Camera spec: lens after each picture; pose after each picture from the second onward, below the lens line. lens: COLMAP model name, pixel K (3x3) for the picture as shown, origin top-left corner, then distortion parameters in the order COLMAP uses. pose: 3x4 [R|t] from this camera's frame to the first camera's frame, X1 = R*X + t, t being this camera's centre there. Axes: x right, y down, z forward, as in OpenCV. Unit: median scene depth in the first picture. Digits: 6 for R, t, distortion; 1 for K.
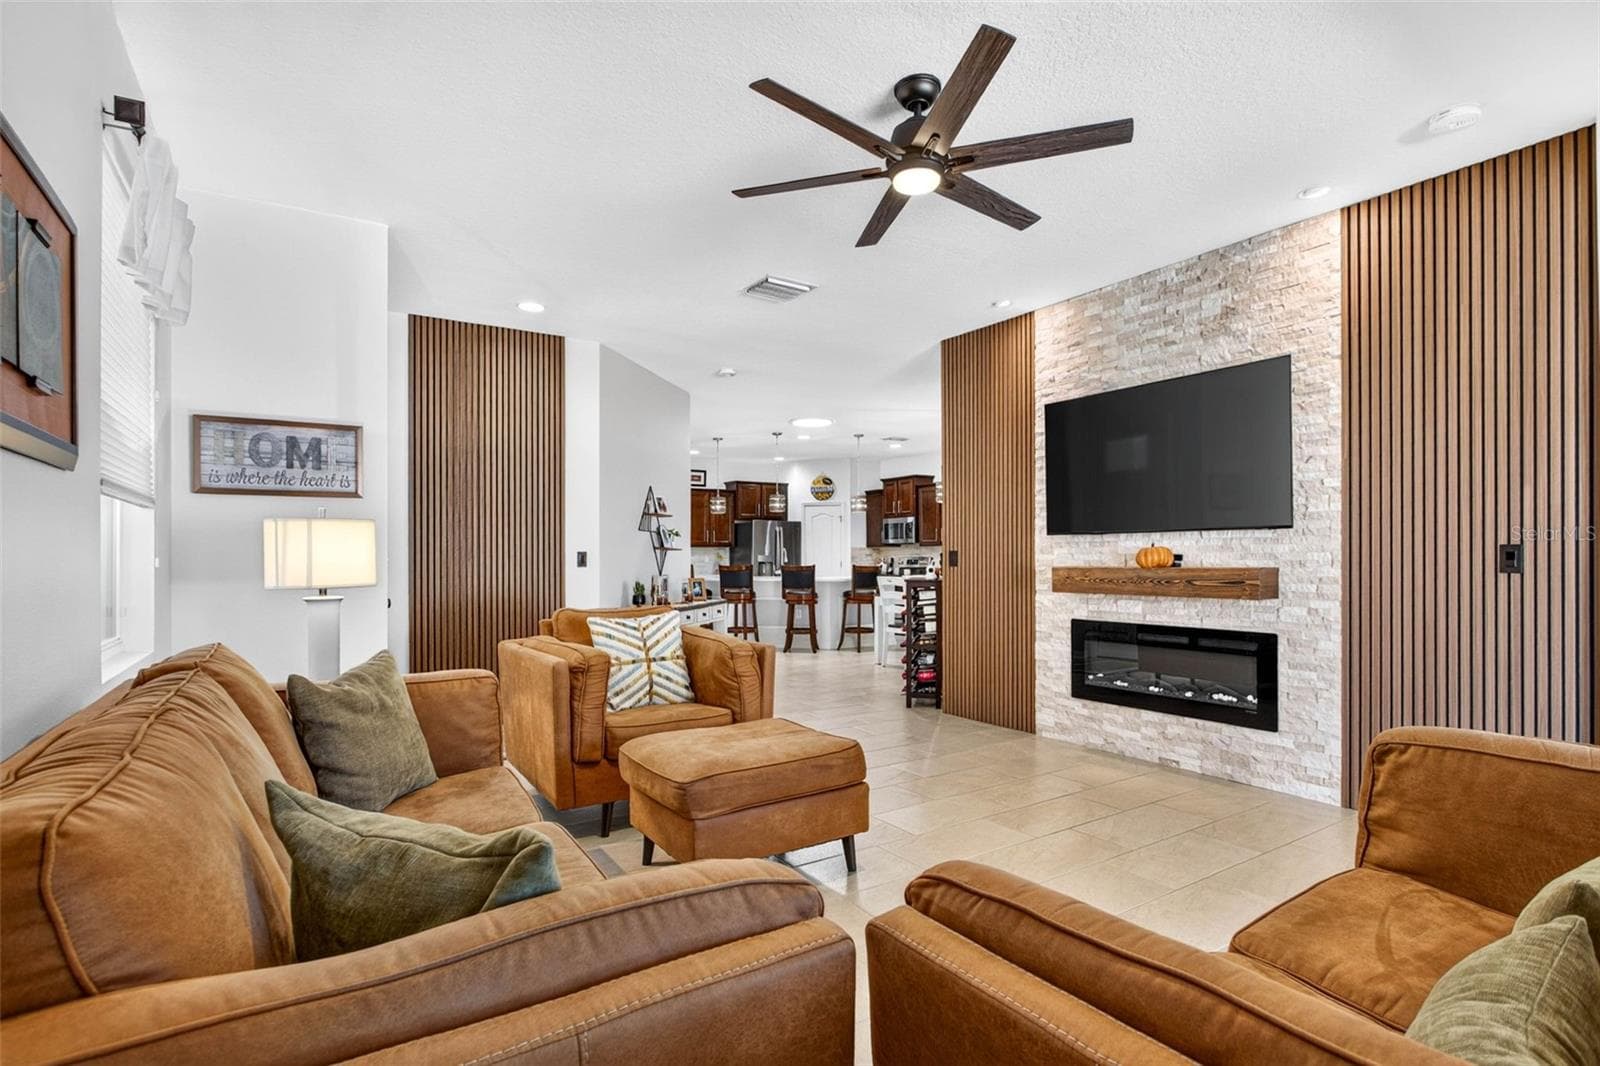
lens RADIAL K [[771.1, 0, 800.2], [0, 771.1, 545.8], [0, 0, 1]] dist [-0.000984, -0.001375]
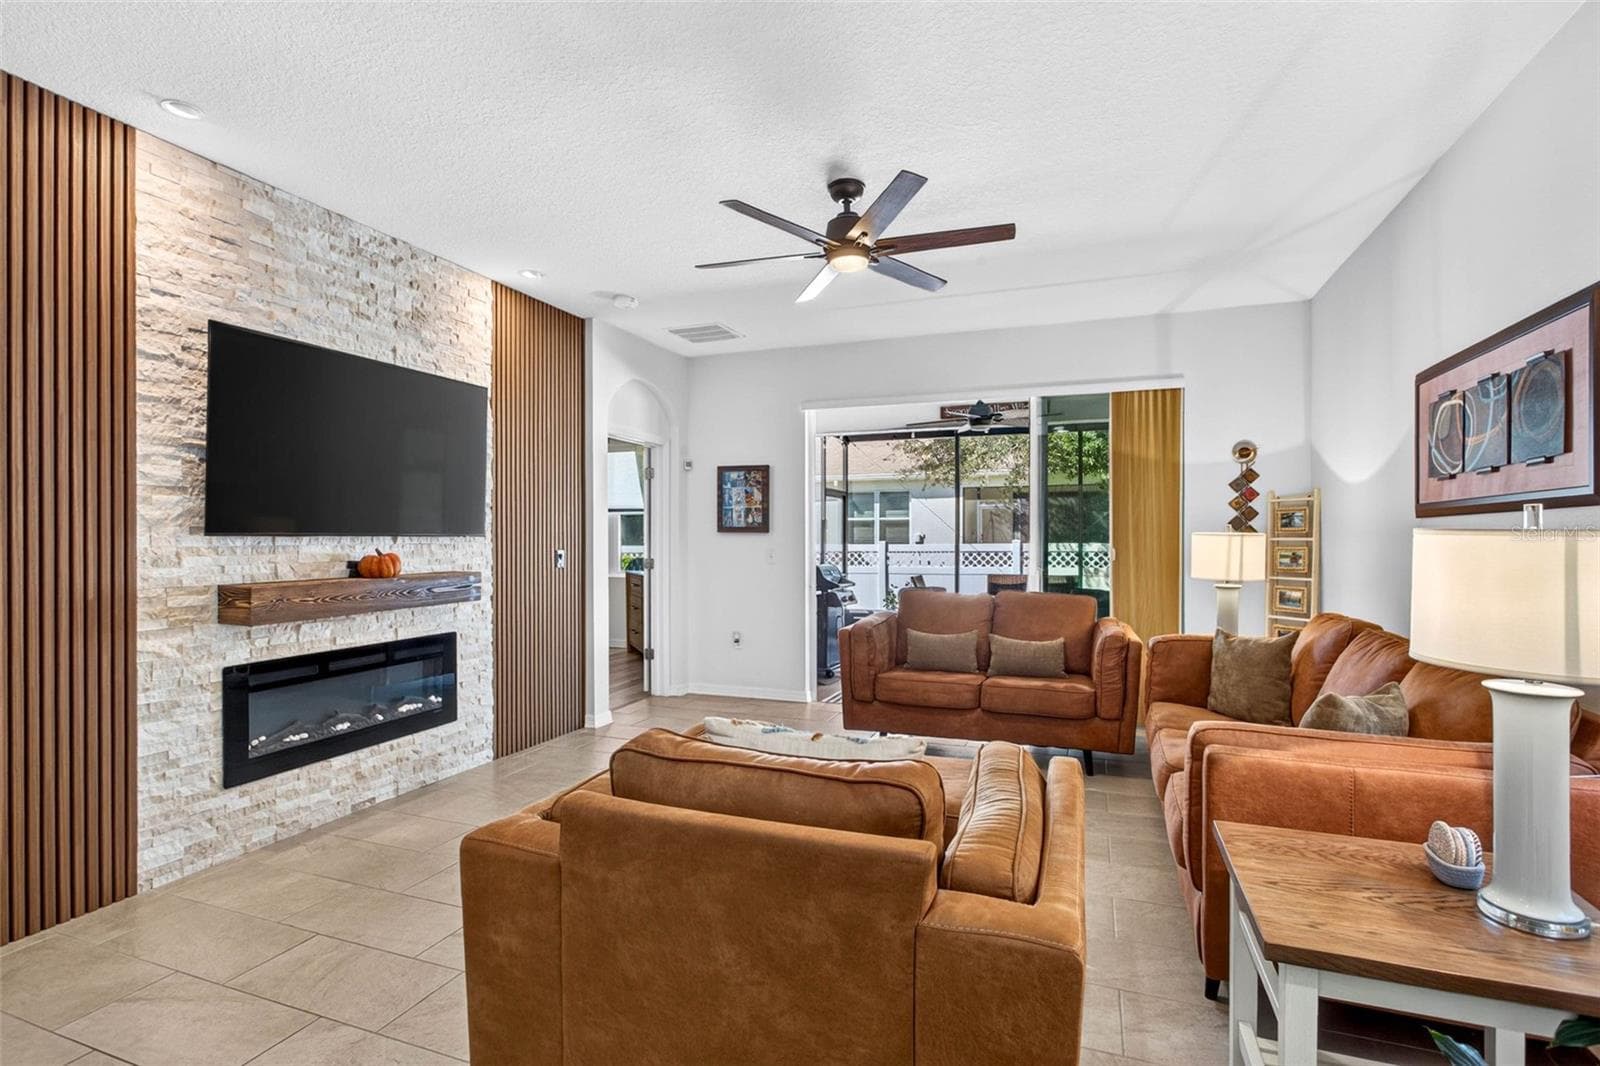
lens RADIAL K [[771.1, 0, 804.0], [0, 771.1, 536.4], [0, 0, 1]] dist [-0.000984, -0.001375]
pose [[-0.592706, 0.006200, 0.805395, -0.473893], [-0.006947, 0.999894, -0.012810, -0.009230], [-0.805389, -0.013187, -0.592600, 1.051327]]
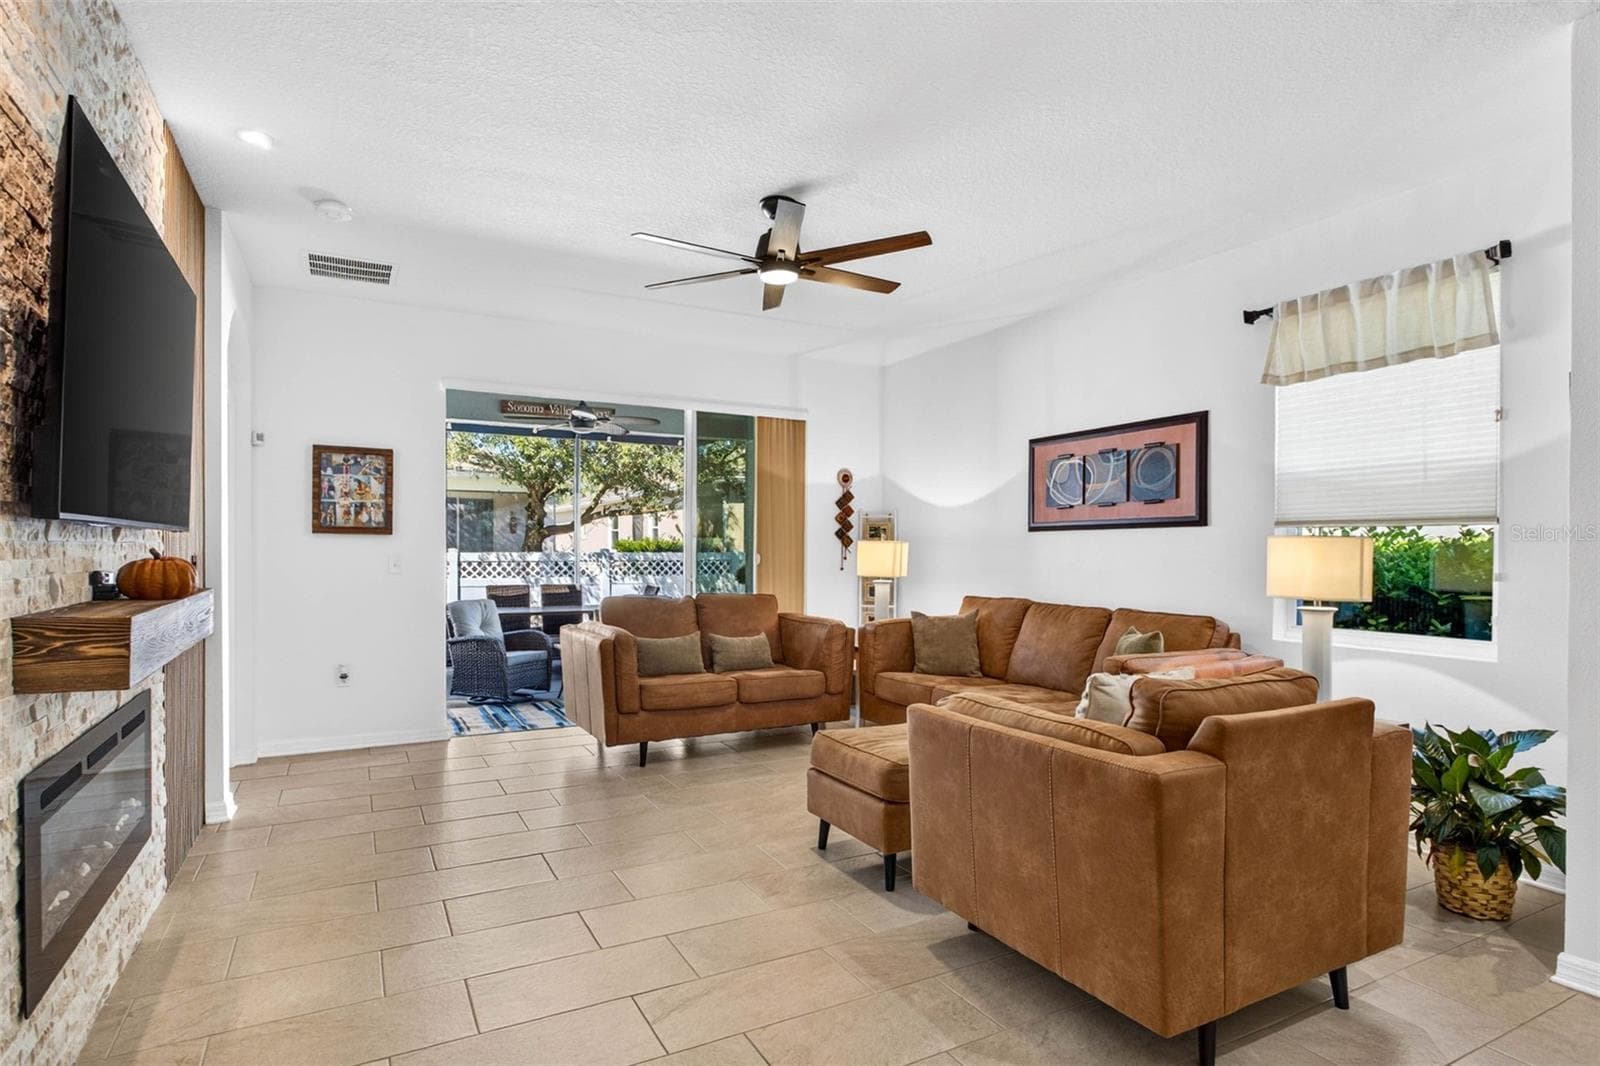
lens RADIAL K [[839.7, 0, 778.0], [0, 839.7, 556.9], [0, 0, 1]] dist [0.001868, -0.000191]
pose [[-0.995021, -0.001047, 0.099660, 0.015376], [-0.001708, 0.999977, -0.006544, 0.005315], [-0.099651, -0.006682, -0.995000, 1.421572]]
